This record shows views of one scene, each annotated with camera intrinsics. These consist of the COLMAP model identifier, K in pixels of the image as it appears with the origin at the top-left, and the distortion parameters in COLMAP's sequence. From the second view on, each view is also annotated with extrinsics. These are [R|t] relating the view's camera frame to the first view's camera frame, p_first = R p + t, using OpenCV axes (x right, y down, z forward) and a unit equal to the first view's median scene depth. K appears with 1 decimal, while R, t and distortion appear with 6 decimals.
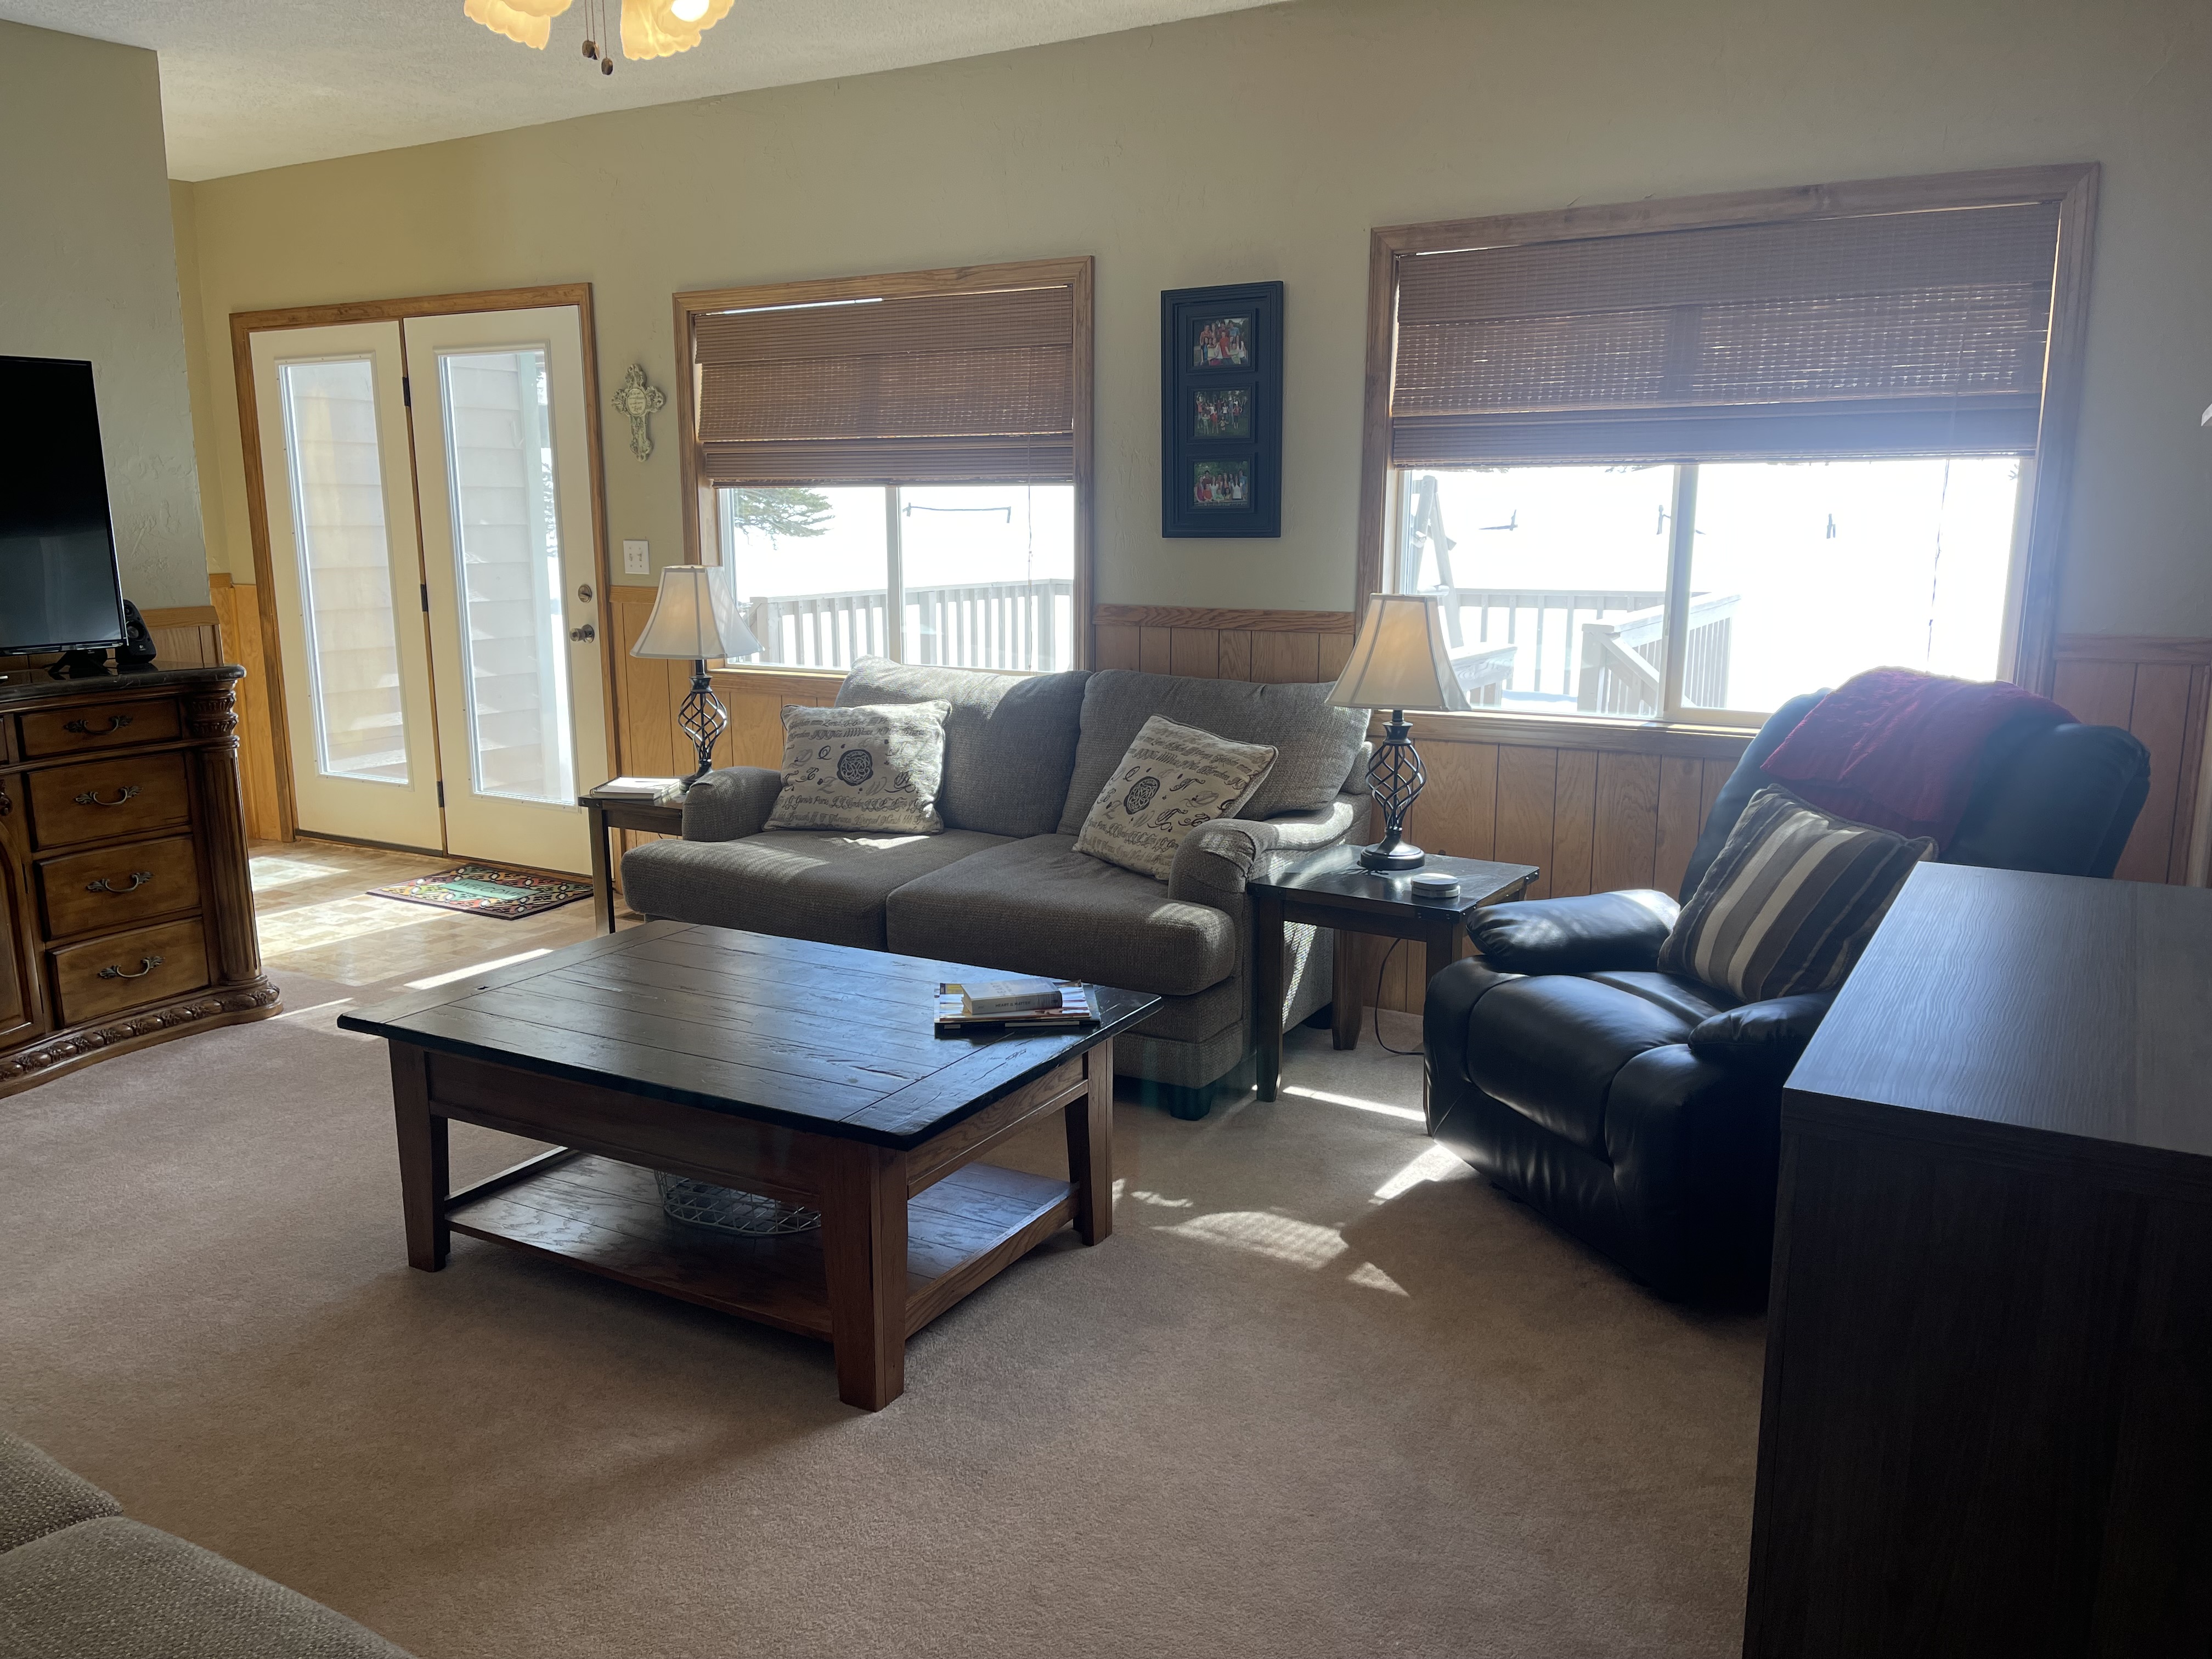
lens RADIAL K [[1677.2, 0, 1114.0], [0, 1677.2, 838.8], [0, 0, 1]] dist [0.068897, -0.094566]
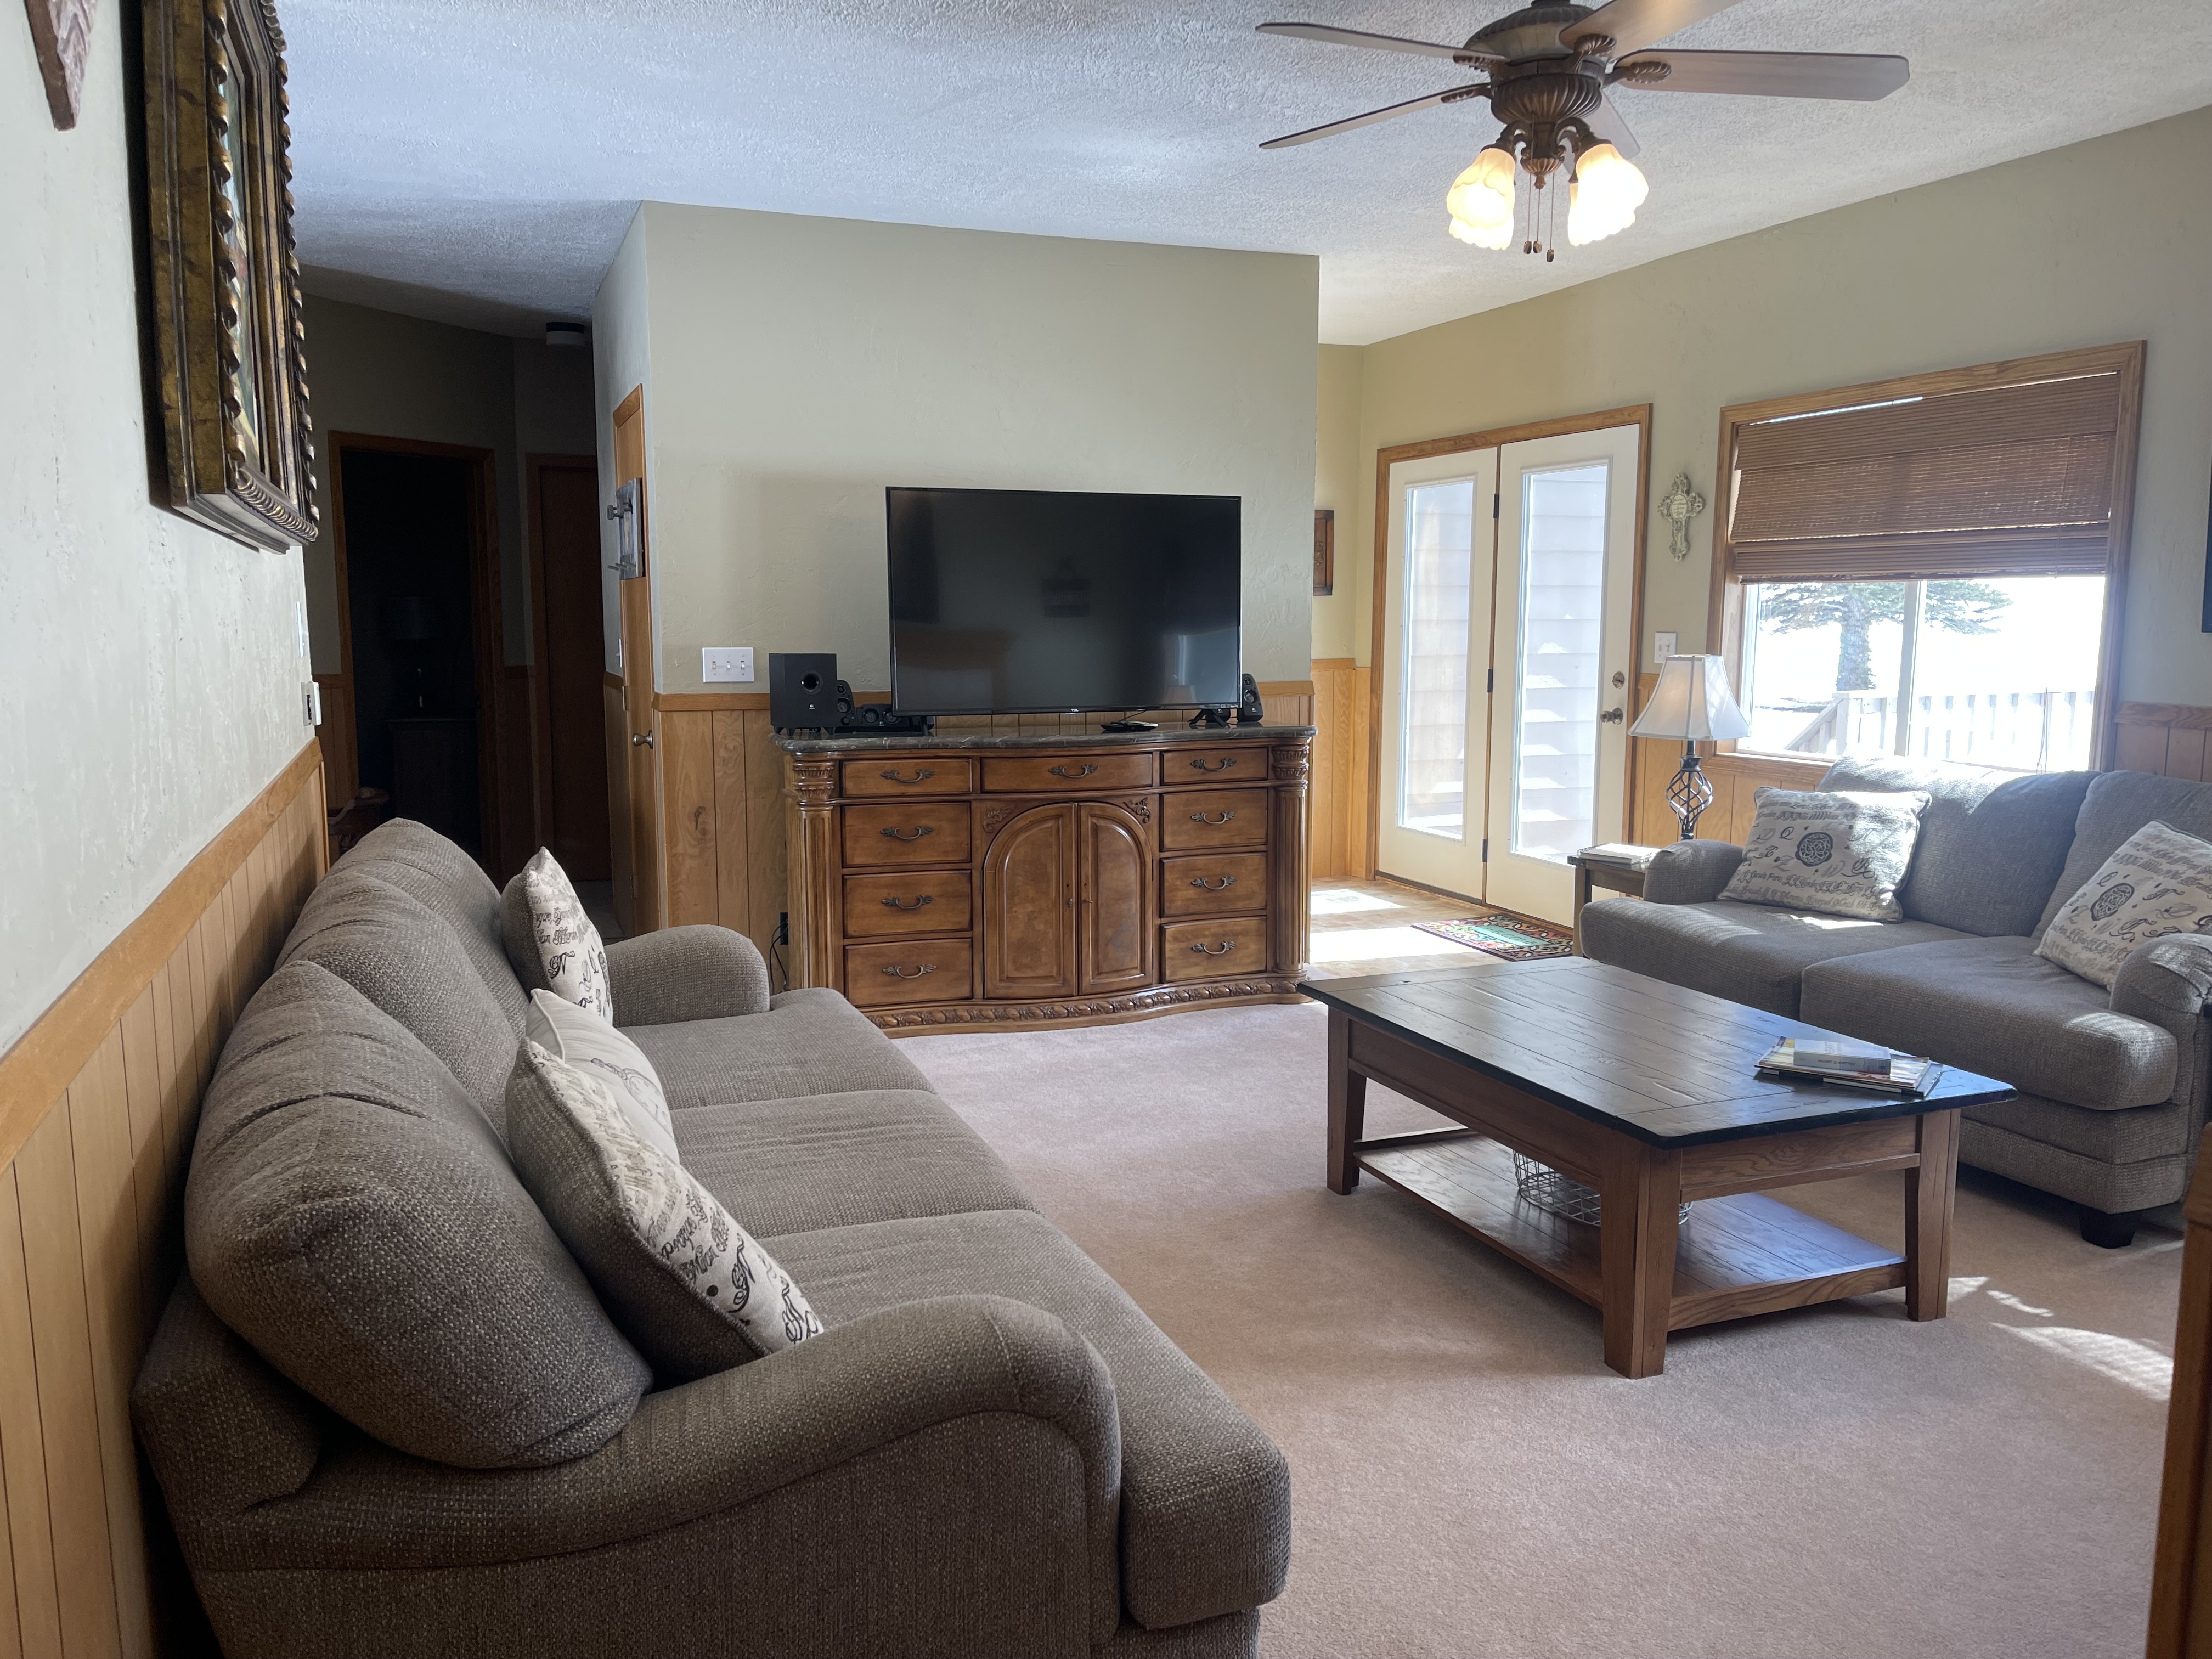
lens RADIAL K [[1677.2, 0, 1092.2], [0, 1677.2, 838.3], [0, 0, 1]] dist [0.068897, -0.094566]
pose [[0.779101, 0.087128, -0.620814, 0.149899], [-0.122232, 0.992401, -0.014119, 0.020440], [0.614867, 0.086884, 0.783831, -0.093329]]
